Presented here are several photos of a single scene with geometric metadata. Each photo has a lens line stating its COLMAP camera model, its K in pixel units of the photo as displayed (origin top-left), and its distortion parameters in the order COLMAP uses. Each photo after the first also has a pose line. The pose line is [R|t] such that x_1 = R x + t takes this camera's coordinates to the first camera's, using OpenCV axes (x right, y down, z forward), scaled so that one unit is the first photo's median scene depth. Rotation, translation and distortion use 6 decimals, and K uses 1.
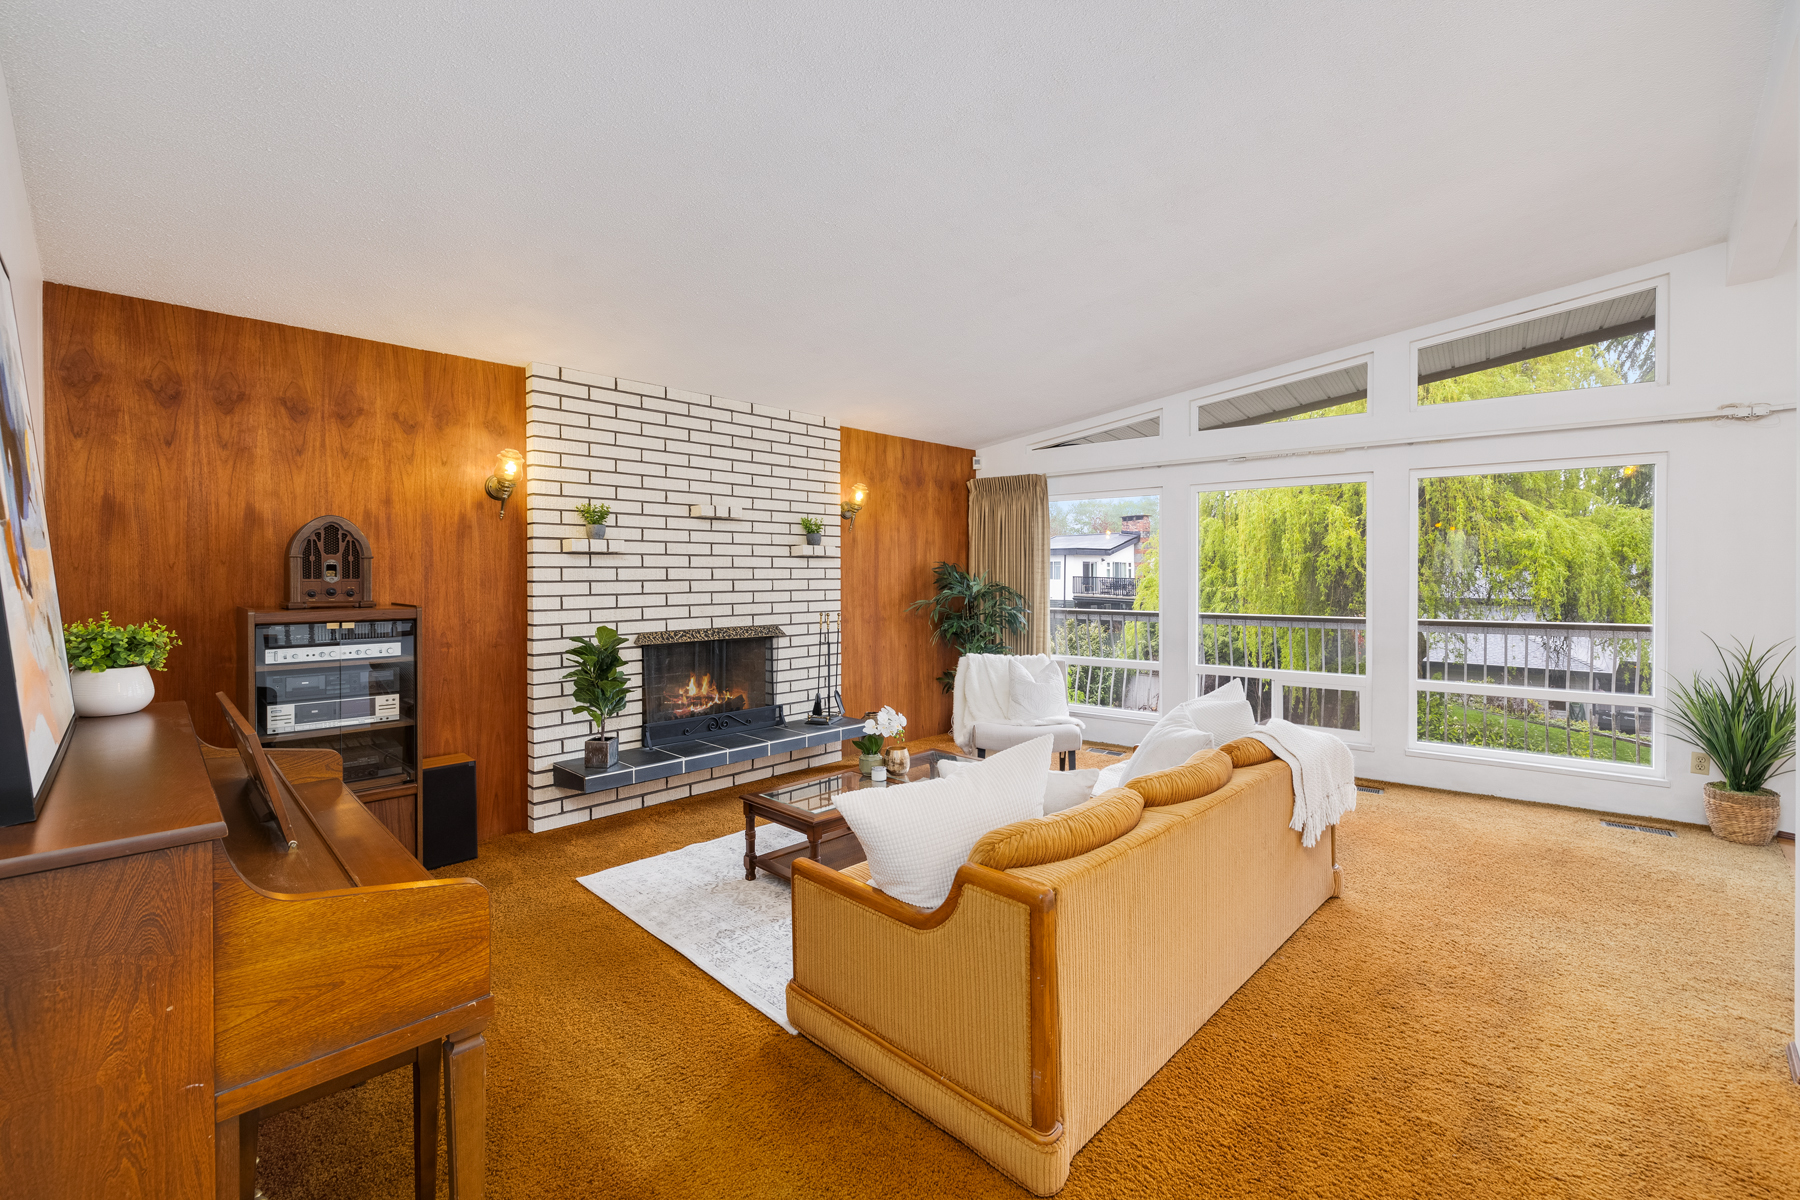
lens RADIAL K [[766.9, 0, 903.6], [0, 766.9, 592.8], [0, 0, 1]] dist [-0.000423, -0.000773]
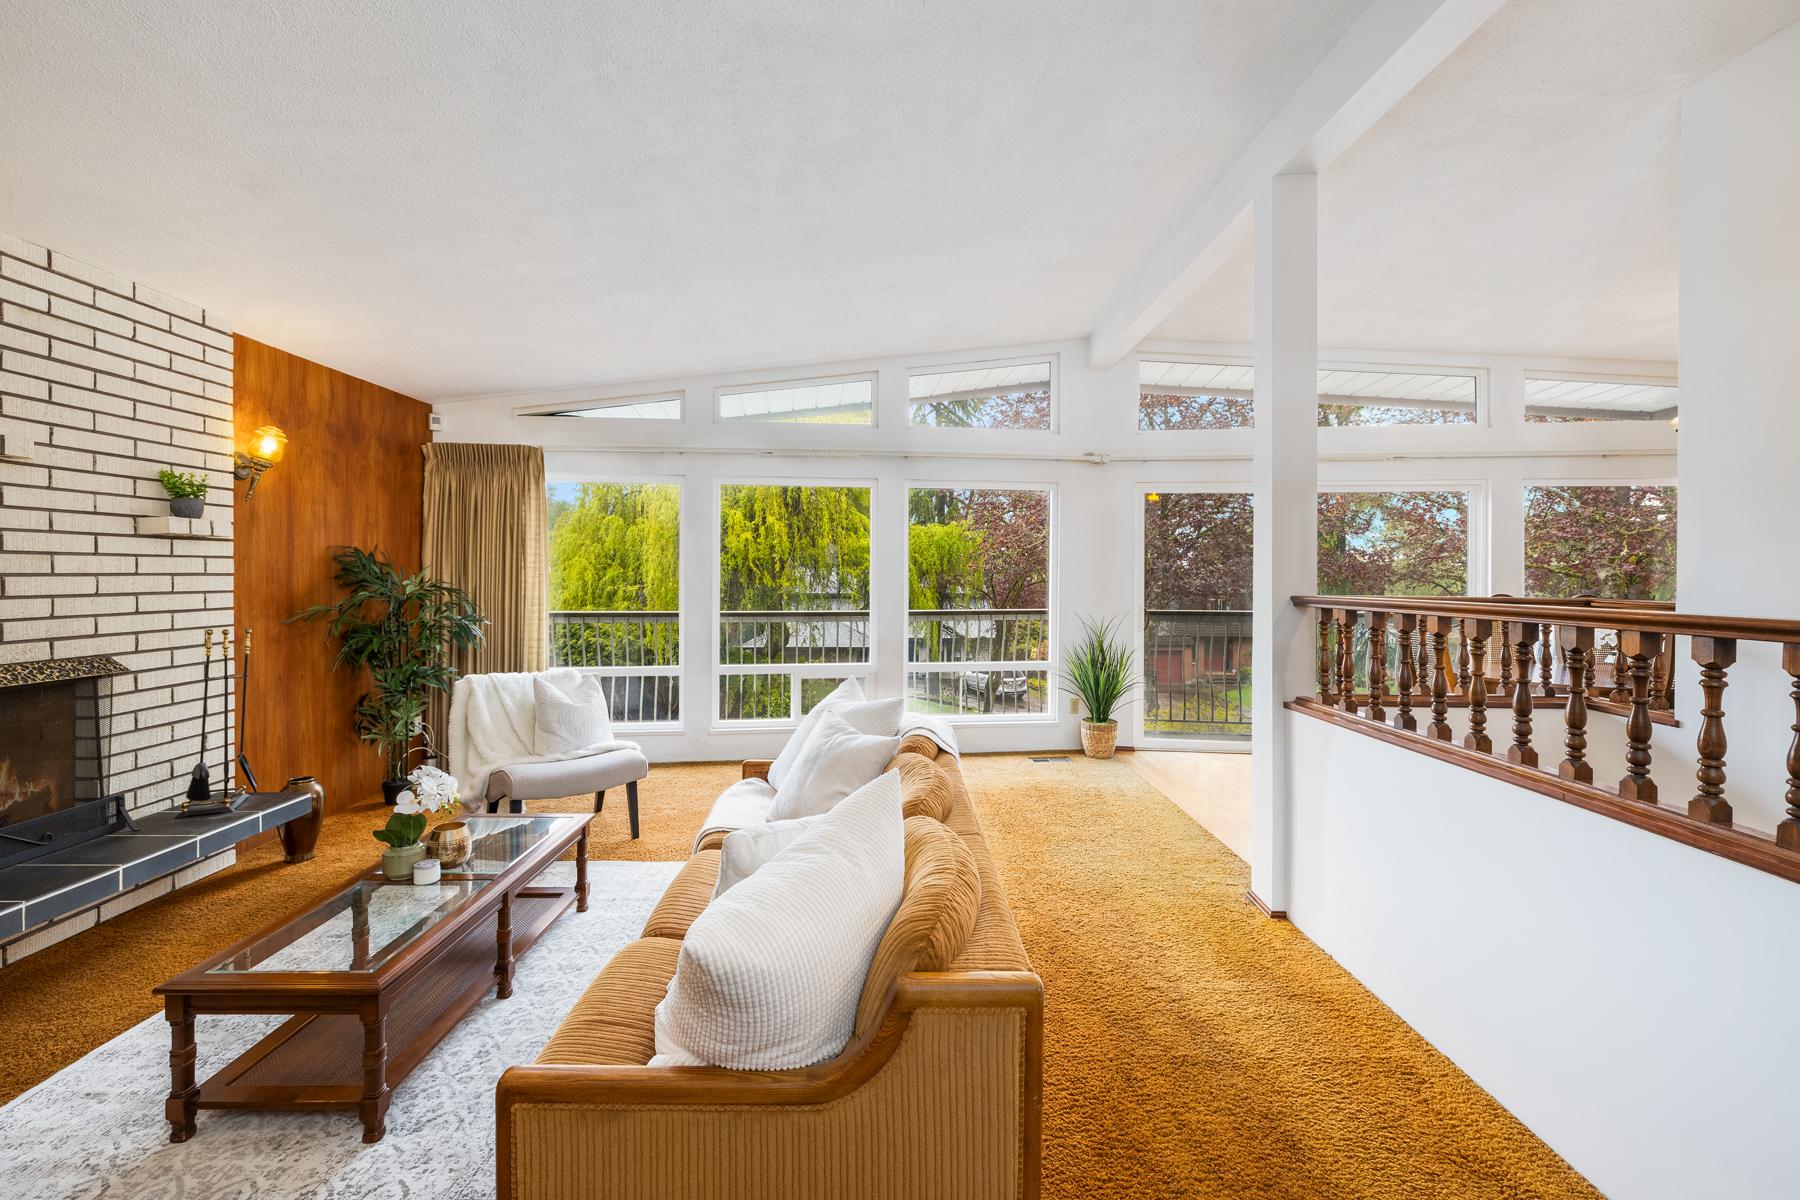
lens RADIAL K [[766.9, 0, 898.6], [0, 766.9, 584.4], [0, 0, 1]] dist [-0.000423, -0.000773]
pose [[0.710893, -0.007078, 0.703264, -0.143889], [0.014161, 0.999891, -0.004251, 0.000548], [-0.703157, 0.012981, 0.710916, 0.181171]]
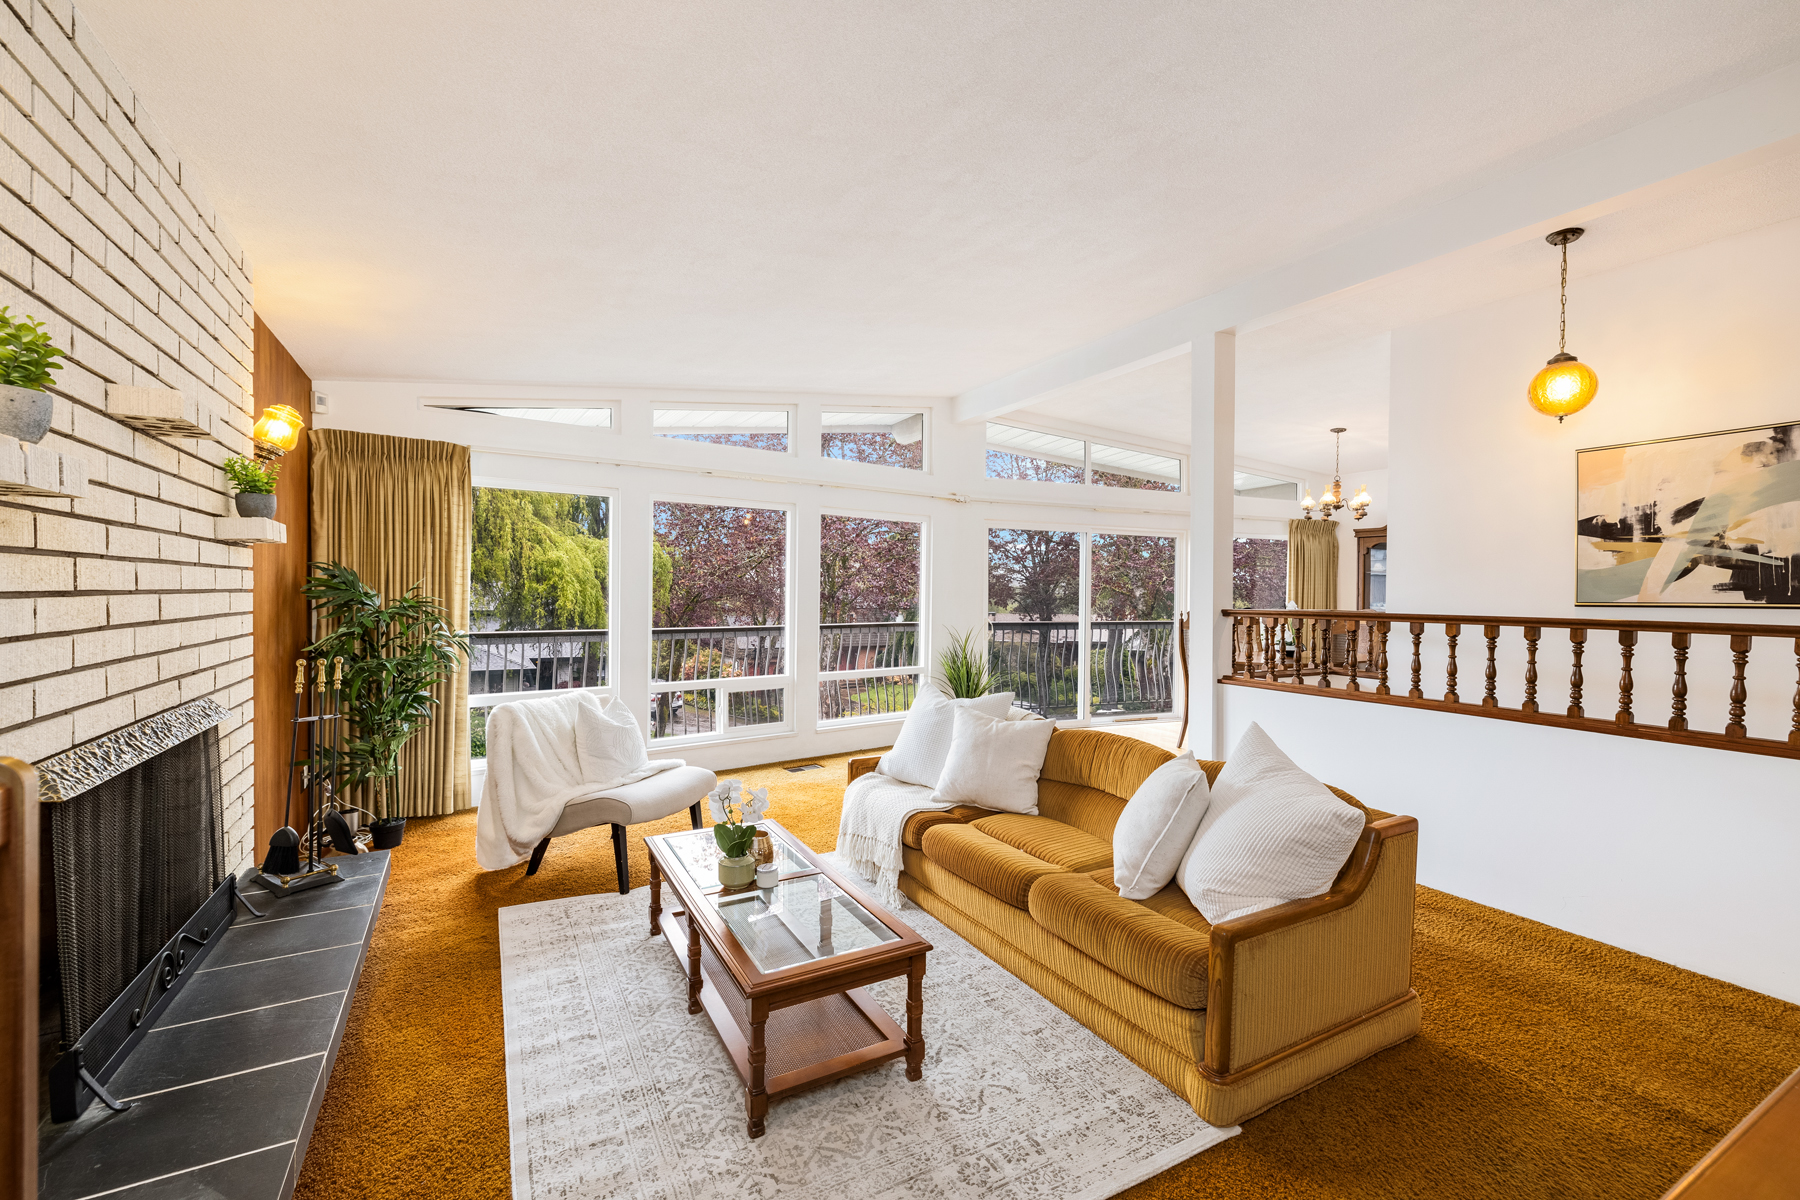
lens RADIAL K [[766.9, 0, 889.6], [0, 766.9, 592.1], [0, 0, 1]] dist [-0.000423, -0.000773]
pose [[0.267711, 0.003572, 0.963493, -0.480484], [0.014943, 0.999857, -0.007859, -0.007205], [-0.963383, 0.016501, 0.267619, 0.509344]]
